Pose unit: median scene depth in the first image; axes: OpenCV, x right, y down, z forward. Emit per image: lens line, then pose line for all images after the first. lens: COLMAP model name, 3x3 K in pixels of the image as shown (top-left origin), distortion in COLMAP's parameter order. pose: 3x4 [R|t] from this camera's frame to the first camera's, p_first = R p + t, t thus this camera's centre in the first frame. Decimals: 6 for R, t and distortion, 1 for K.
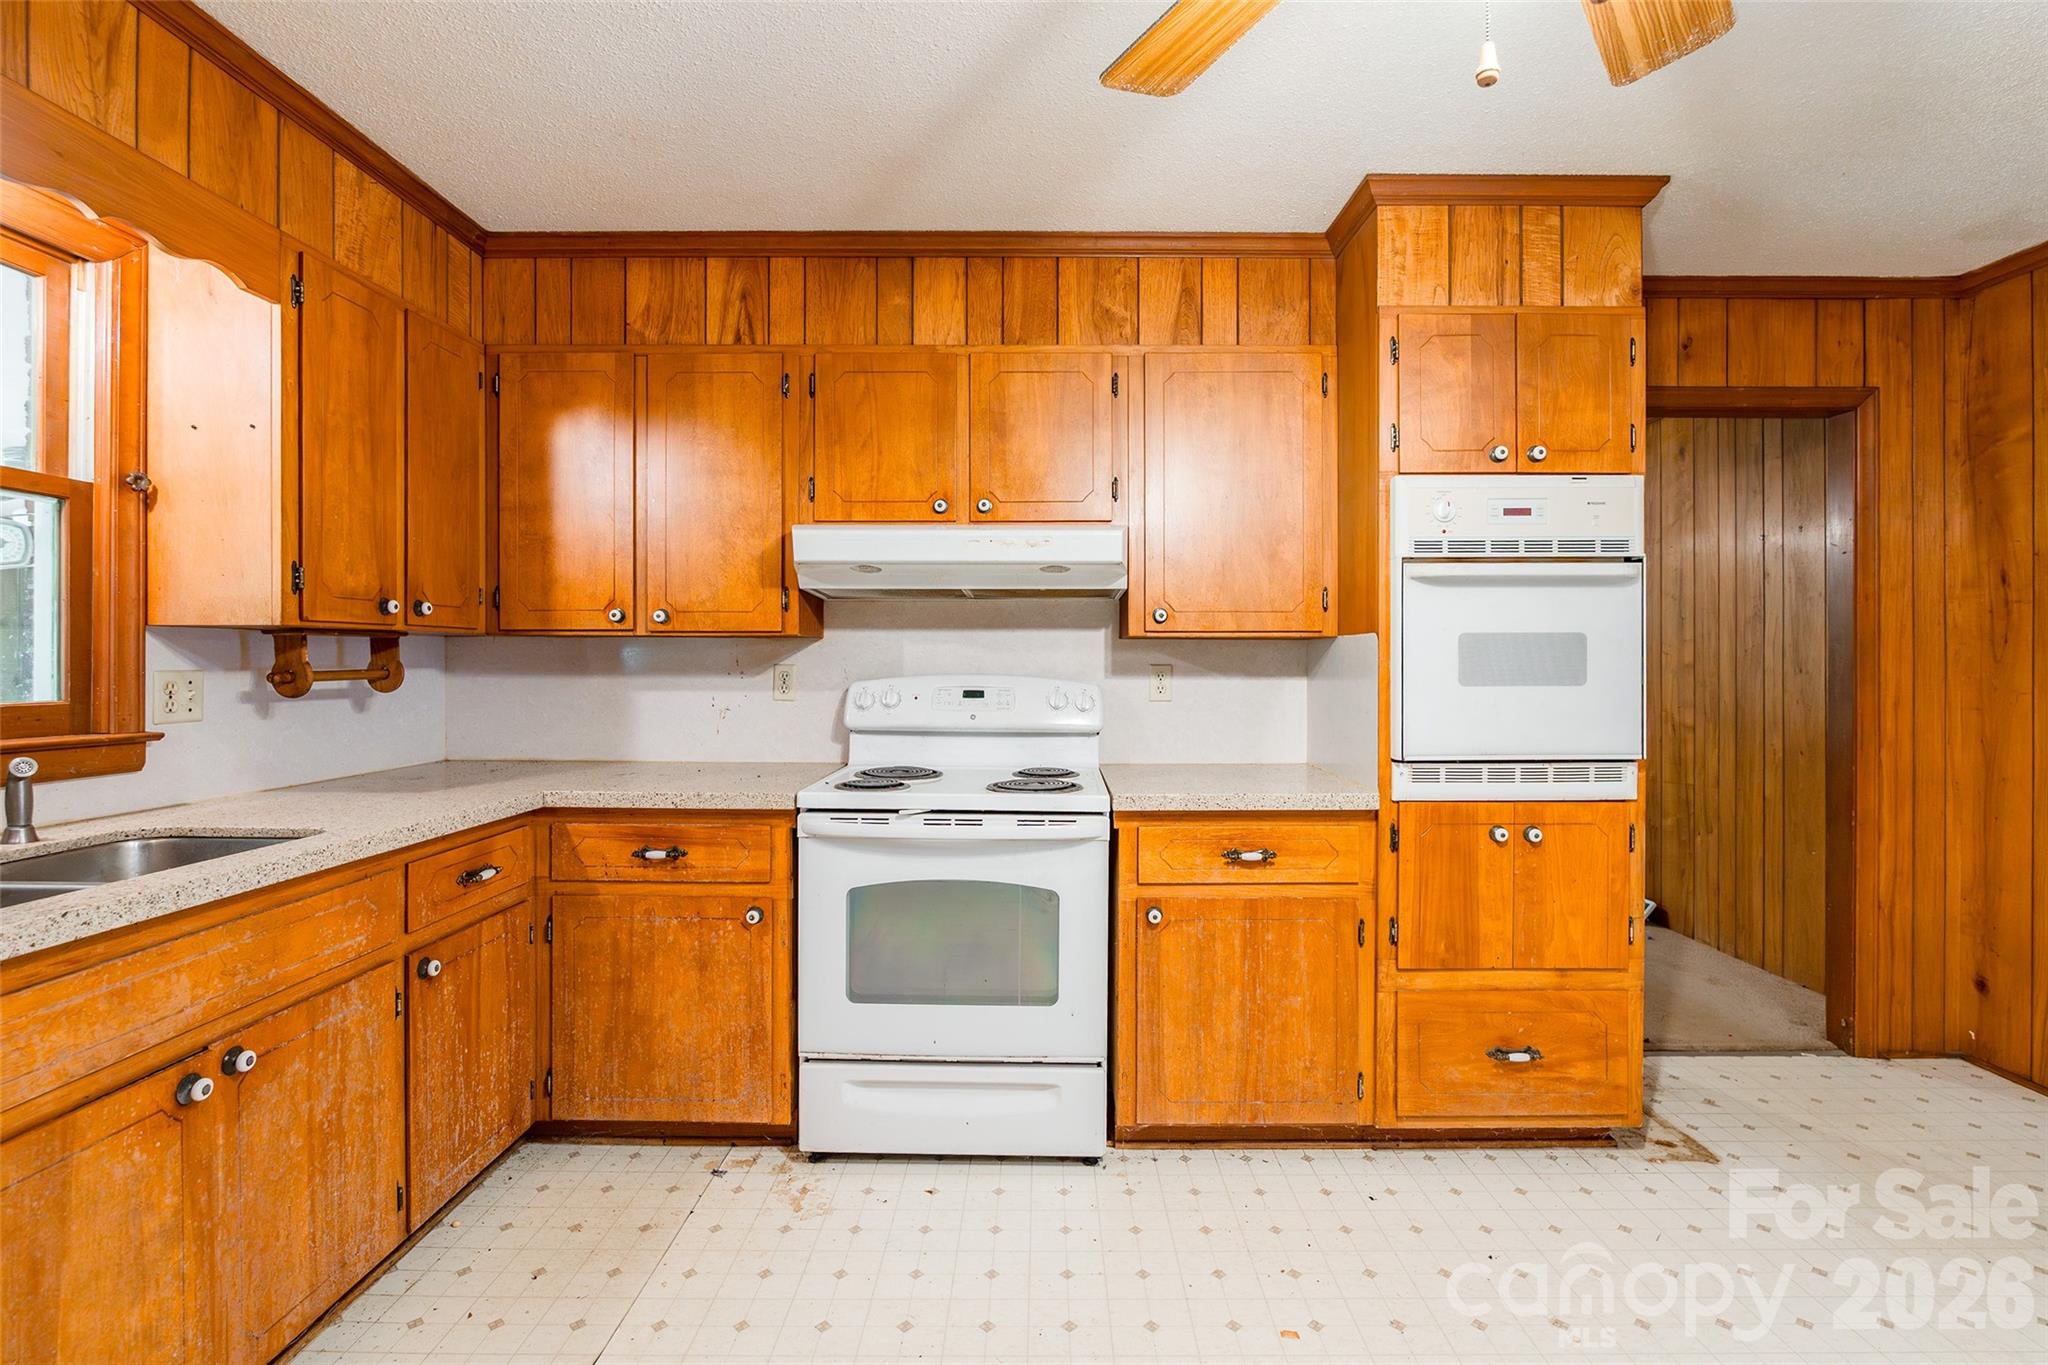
lens RADIAL K [[937.7, 0, 1061.5], [0, 937.7, 669.1], [0, 0, 1]] dist [-0.013263, 0.001145]
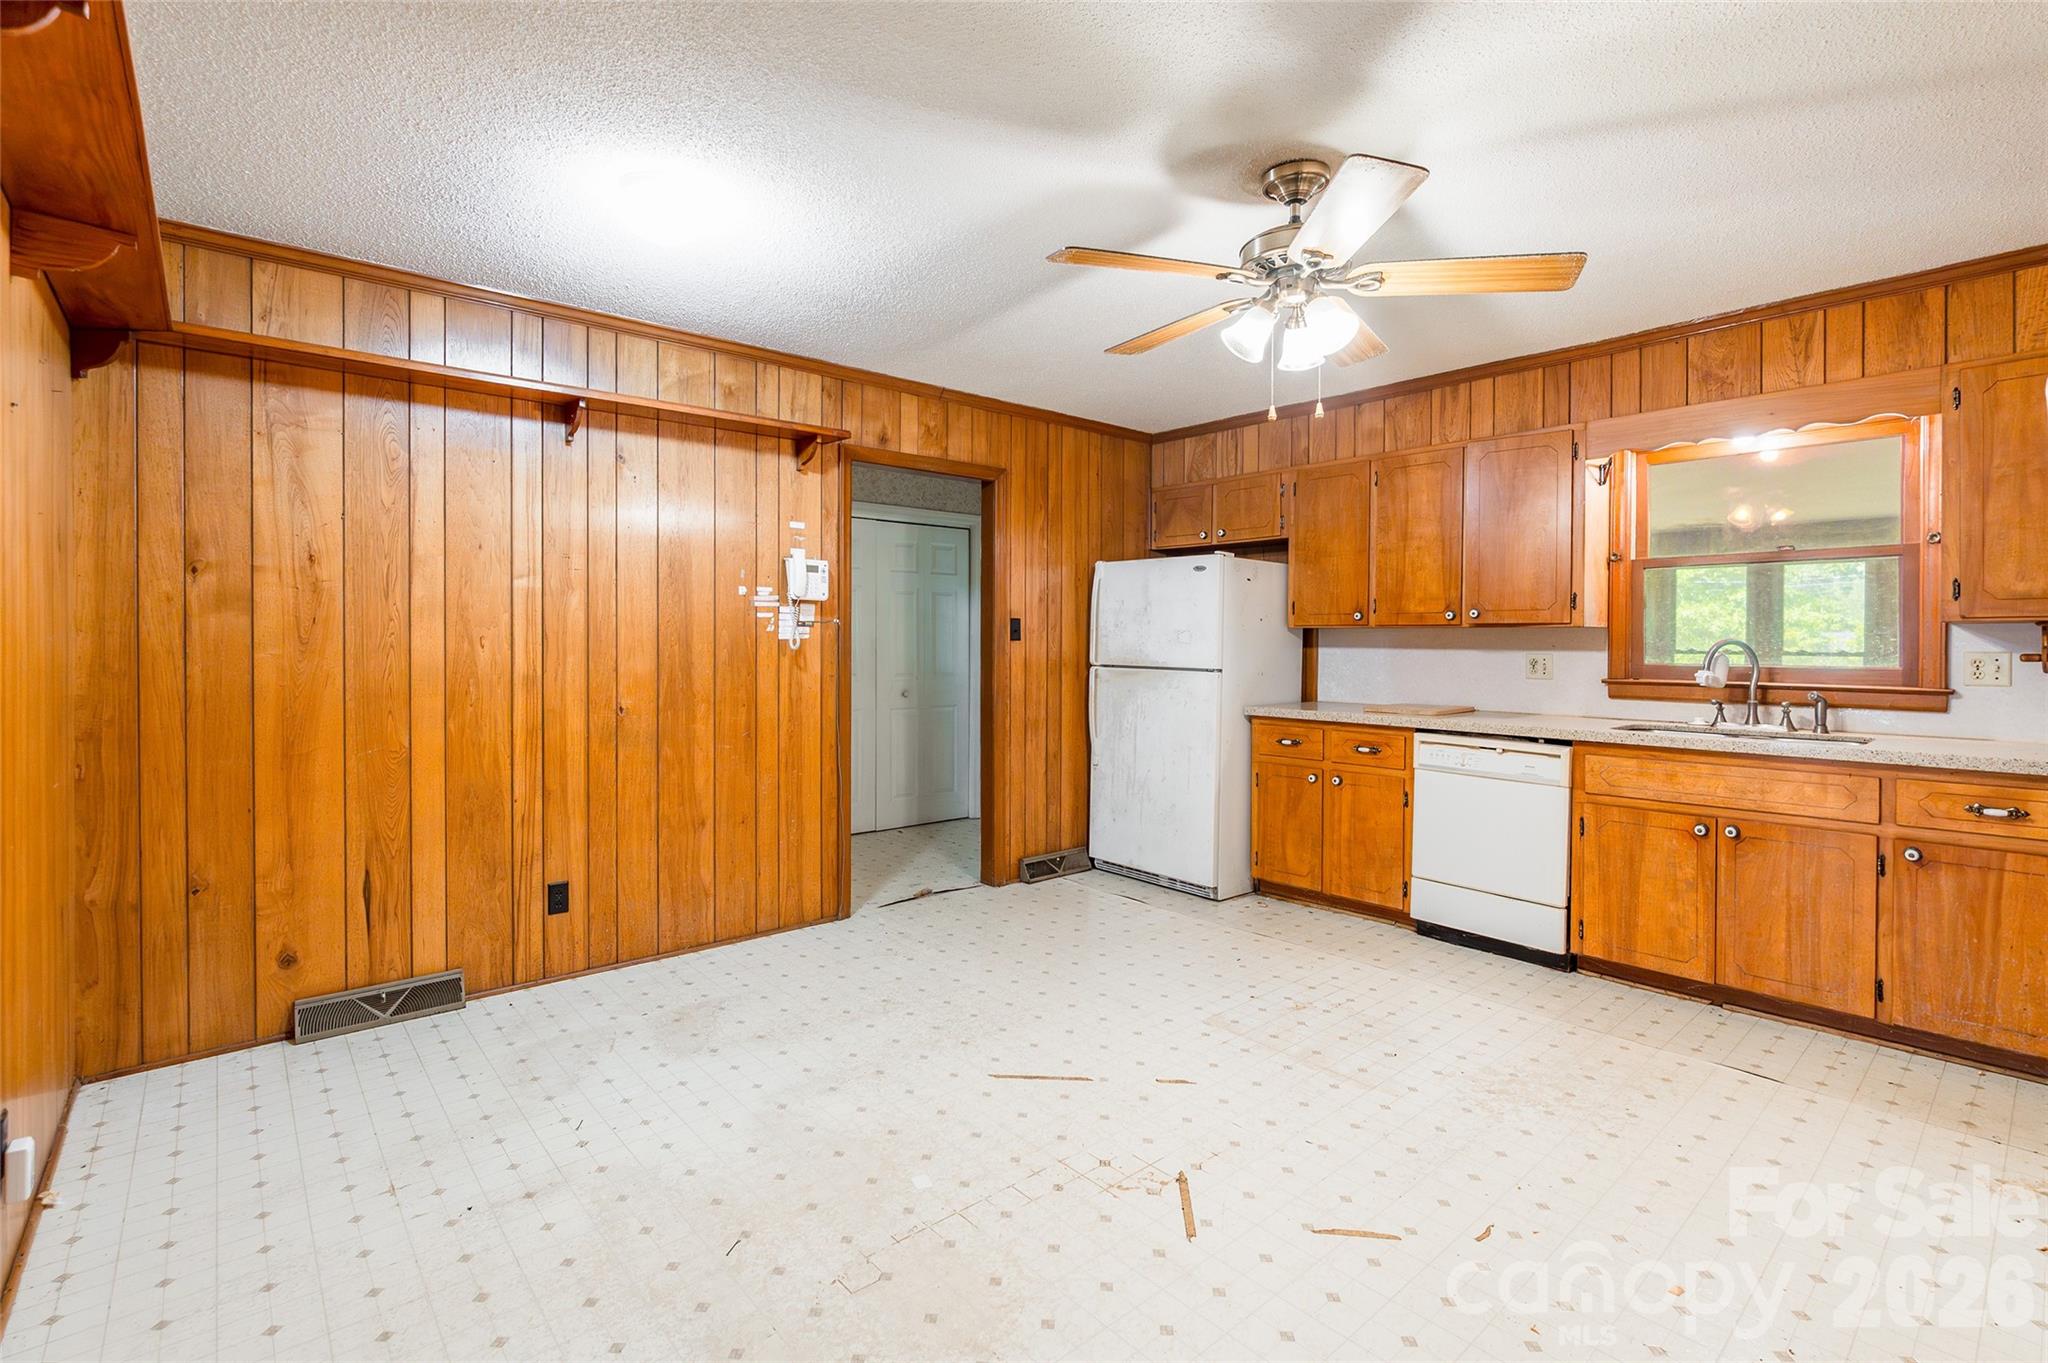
lens RADIAL K [[937.7, 0, 1047.5], [0, 937.7, 656.1], [0, 0, 1]] dist [-0.013263, 0.001145]
pose [[-0.748638, 0.007652, -0.662935, 1.080054], [-0.008434, 0.999743, 0.021065, -0.009743], [0.662926, 0.021361, -0.748380, 0.972018]]
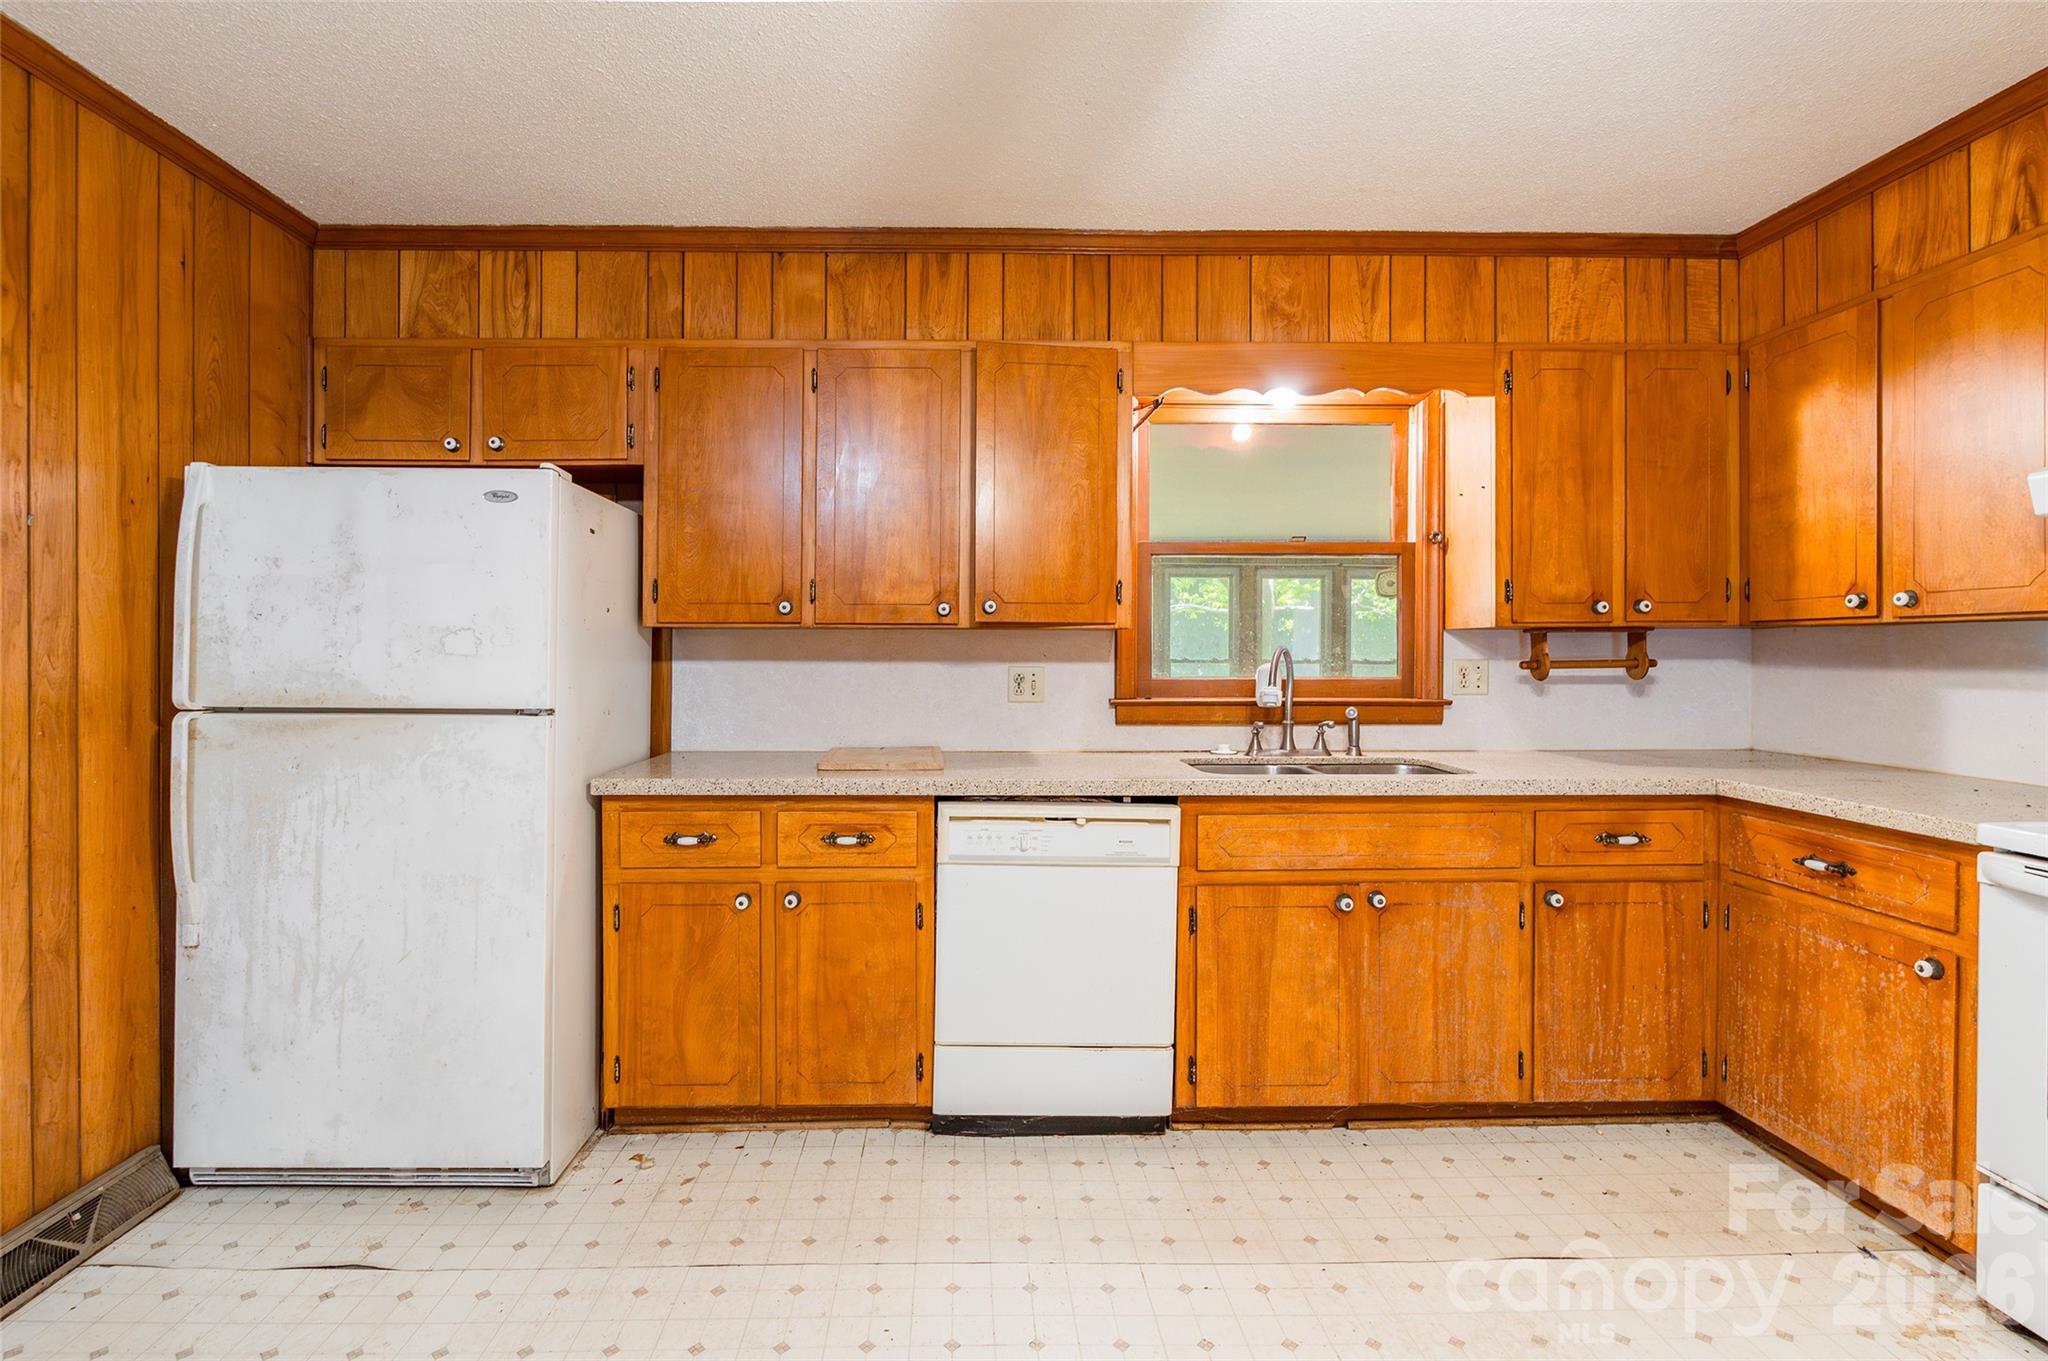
lens RADIAL K [[937.7, 0, 968.1], [0, 937.7, 654.2], [0, 0, 1]] dist [-0.013263, 0.001145]
pose [[0.004864, 0.002474, -0.999985, 0.463796], [-0.006365, 0.999977, 0.002443, -0.003815], [0.999968, 0.006353, 0.004879, 0.170880]]
